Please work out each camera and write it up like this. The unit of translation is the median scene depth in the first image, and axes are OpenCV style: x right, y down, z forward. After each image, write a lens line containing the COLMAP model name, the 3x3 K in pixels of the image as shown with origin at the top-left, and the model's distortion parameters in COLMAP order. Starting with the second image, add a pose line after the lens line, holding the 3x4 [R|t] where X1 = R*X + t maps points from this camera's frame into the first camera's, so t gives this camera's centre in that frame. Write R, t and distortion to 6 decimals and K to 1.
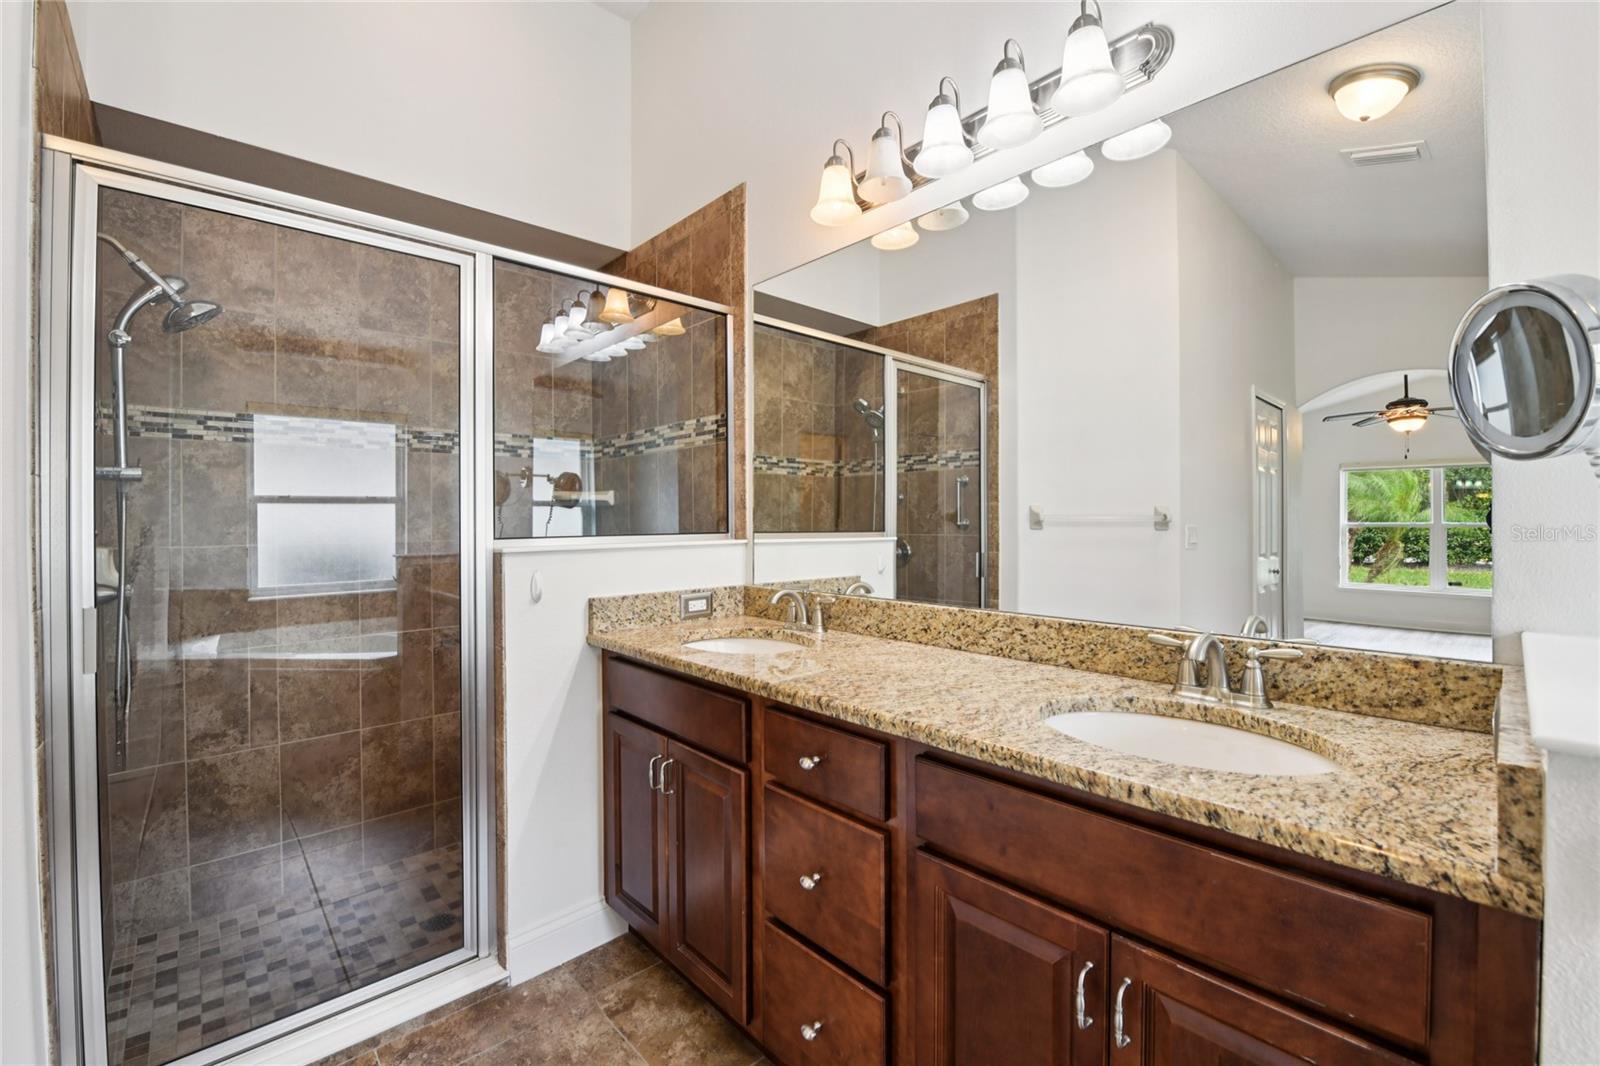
lens RADIAL K [[659.5, 0, 809.9], [0, 659.5, 529.8], [0, 0, 1]] dist [-0.018908, -0.000458]
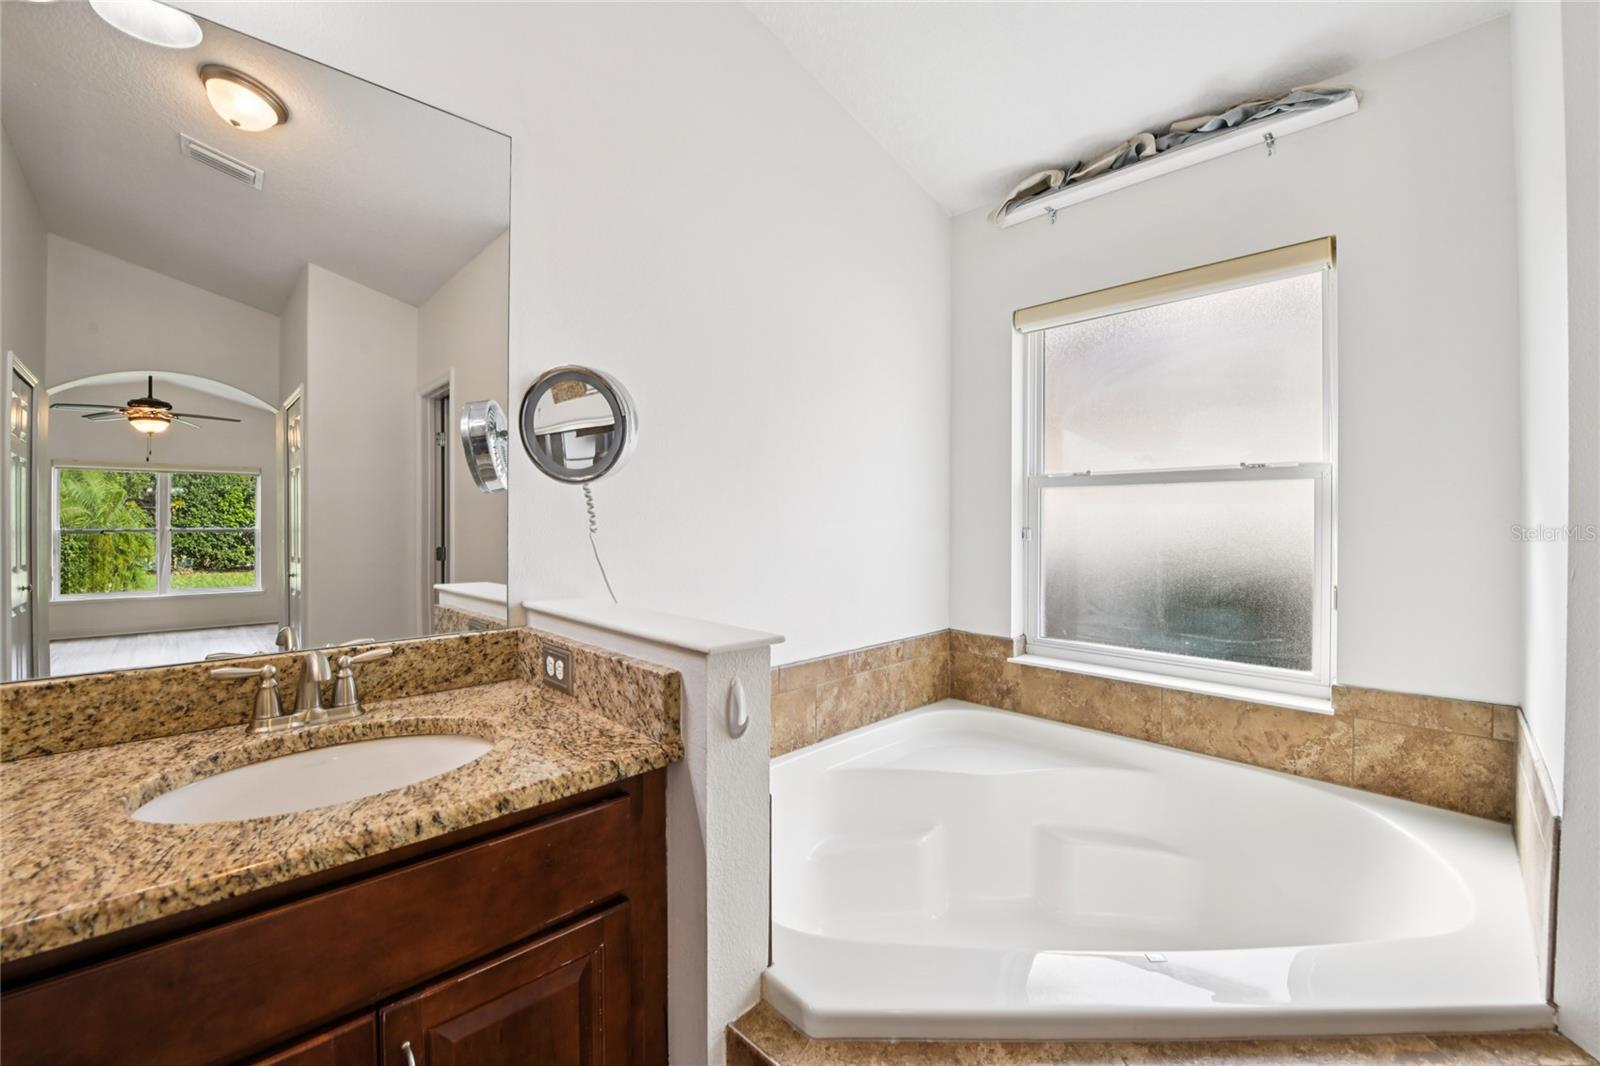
lens RADIAL K [[645.3, 0, 788.7], [0, 645.3, 522.4], [0, 0, 1]] dist [-0.024237, 0.000117]
pose [[-0.021458, 0.004171, 0.999761, -0.298515], [0.012385, 0.999916, -0.003906, -0.006484], [-0.999693, 0.012298, -0.021508, 0.383663]]
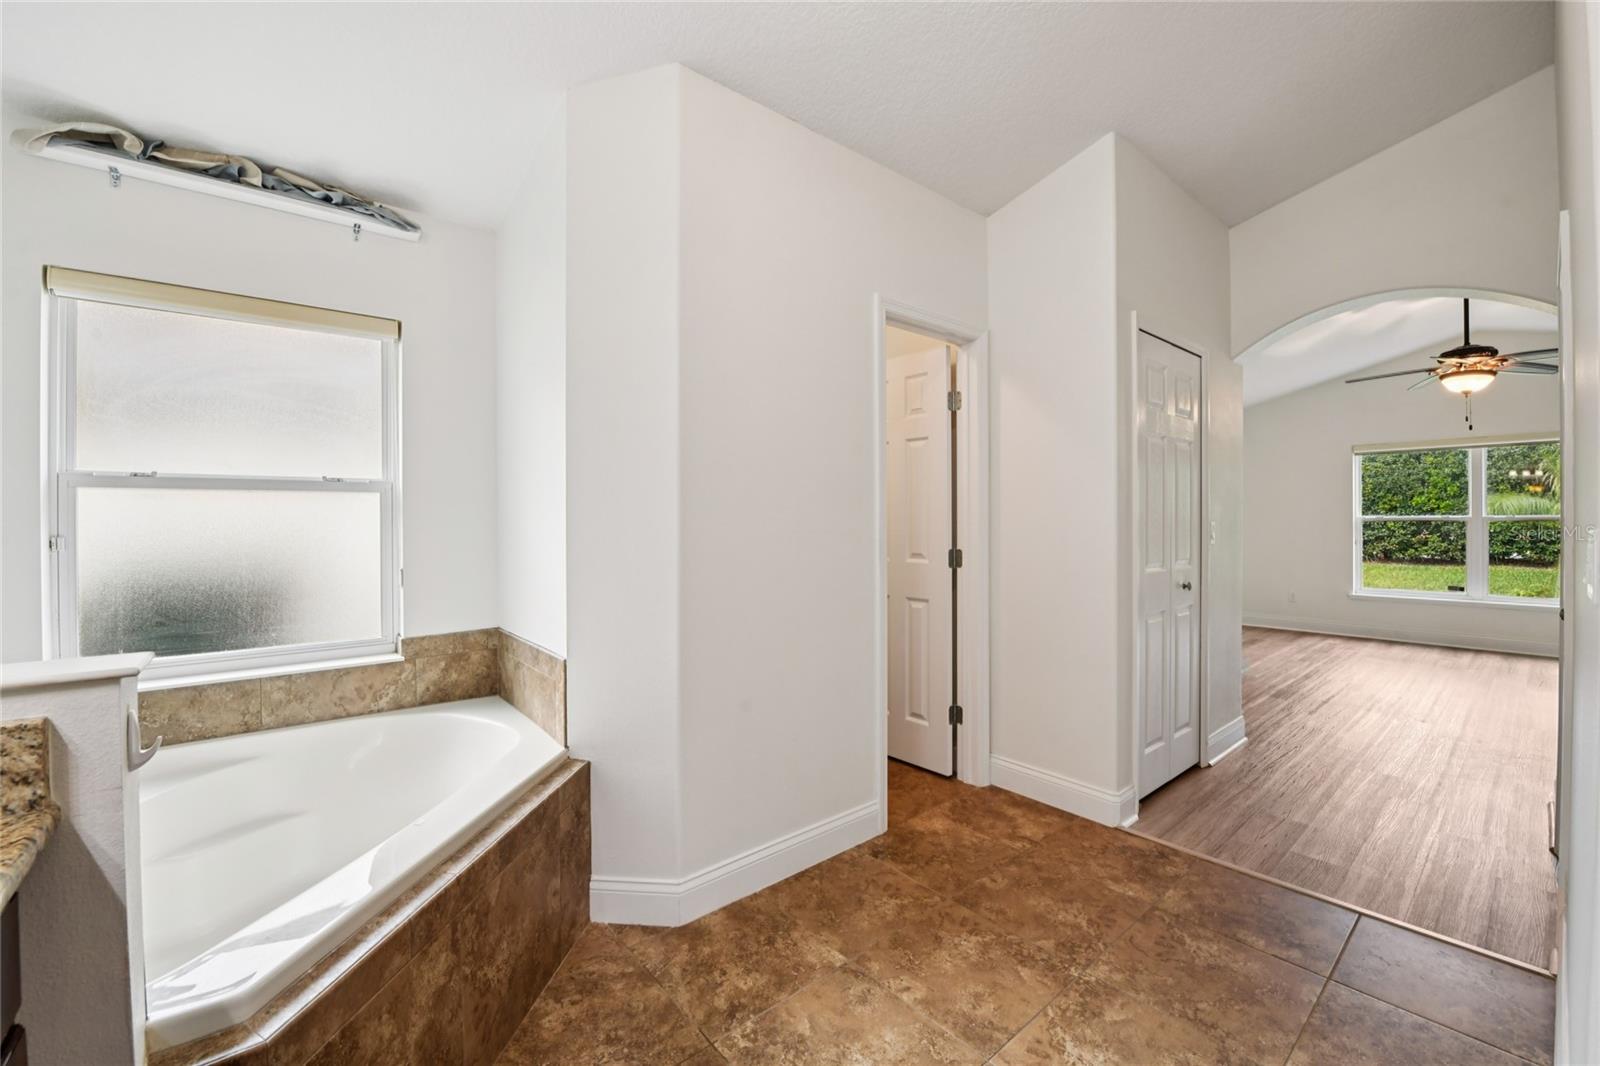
lens RADIAL K [[645.3, 0, 807.4], [0, 645.3, 522.9], [0, 0, 1]] dist [-0.024237, 0.000117]
pose [[-0.998852, 0.014890, 0.045533, -0.281680], [0.015765, 0.999696, 0.018934, -0.020998], [-0.045237, 0.019630, -0.998783, 1.192122]]
